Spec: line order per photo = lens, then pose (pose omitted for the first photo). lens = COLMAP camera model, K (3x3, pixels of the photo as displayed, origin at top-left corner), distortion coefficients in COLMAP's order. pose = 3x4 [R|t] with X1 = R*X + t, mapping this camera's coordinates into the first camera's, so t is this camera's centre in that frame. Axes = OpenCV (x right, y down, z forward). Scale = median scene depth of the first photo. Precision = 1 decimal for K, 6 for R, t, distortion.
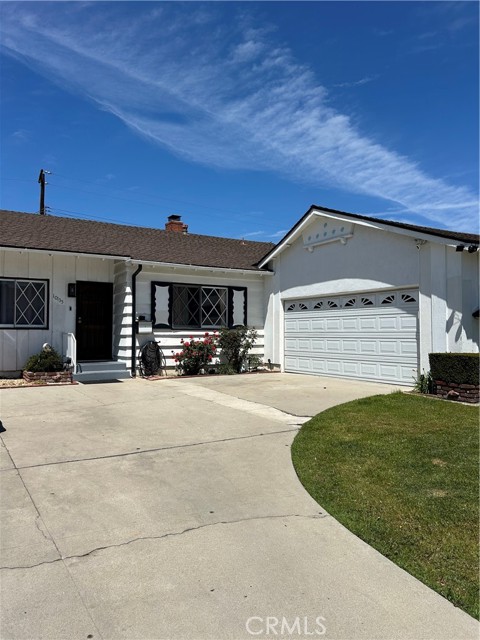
lens RADIAL K [[474.9, 0, 240.4], [0, 474.9, 313.7], [0, 0, 1]] dist [-0.118392, 0.009597]
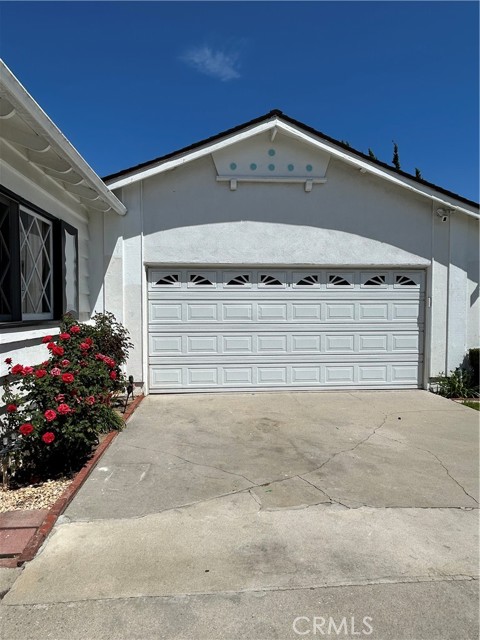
lens RADIAL K [[380.0, 0, 240.2], [0, 380.0, 322.5], [0, 0, 1]] dist [-0.004853, 0.002634]
pose [[0.453791, -0.019767, 0.890889, -0.272018], [-0.035835, 0.998540, 0.040409, 0.017257], [-0.890387, -0.050262, 0.452420, 0.741618]]
